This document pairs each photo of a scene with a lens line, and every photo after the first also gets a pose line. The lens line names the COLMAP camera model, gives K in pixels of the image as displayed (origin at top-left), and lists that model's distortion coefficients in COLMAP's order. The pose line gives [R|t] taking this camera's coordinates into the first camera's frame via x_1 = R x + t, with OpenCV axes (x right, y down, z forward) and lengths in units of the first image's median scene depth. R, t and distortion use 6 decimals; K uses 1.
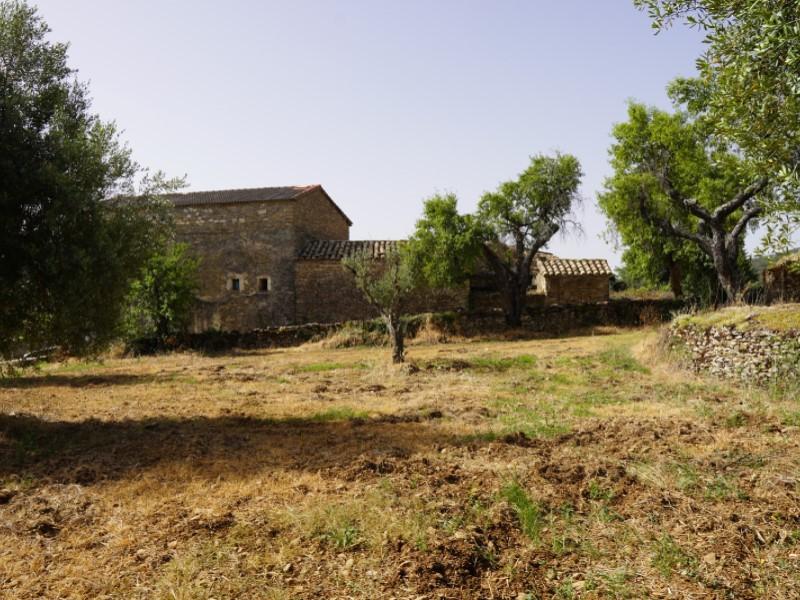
lens RADIAL K [[632.3, 0, 398.3], [0, 632.3, 304.0], [0, 0, 1]] dist [-0.110539, 0.079606]
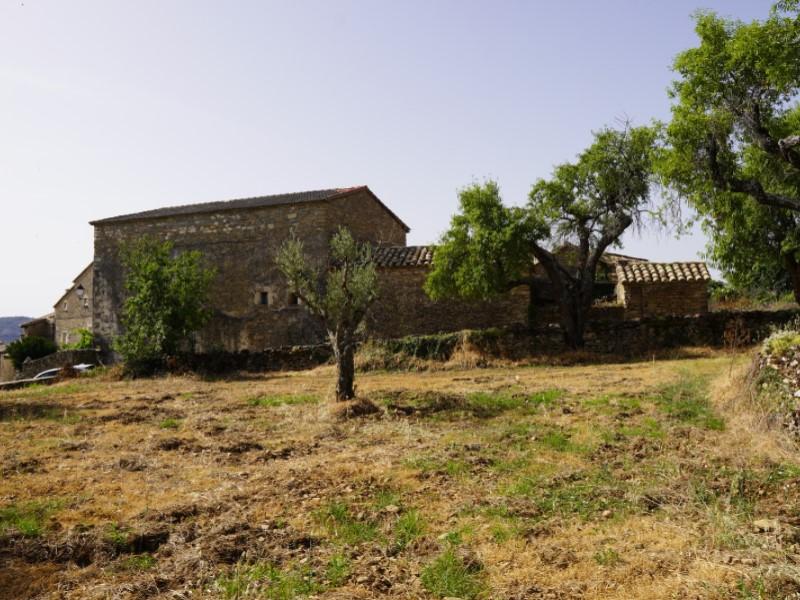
lens RADIAL K [[632.3, 0, 398.3], [0, 632.3, 304.0], [0, 0, 1]] dist [-0.110539, 0.079606]
pose [[0.983508, -0.008381, -0.180671, 0.106971], [0.003472, 0.999616, -0.027474, 0.002947], [0.180832, 0.026394, 0.983160, 0.184981]]
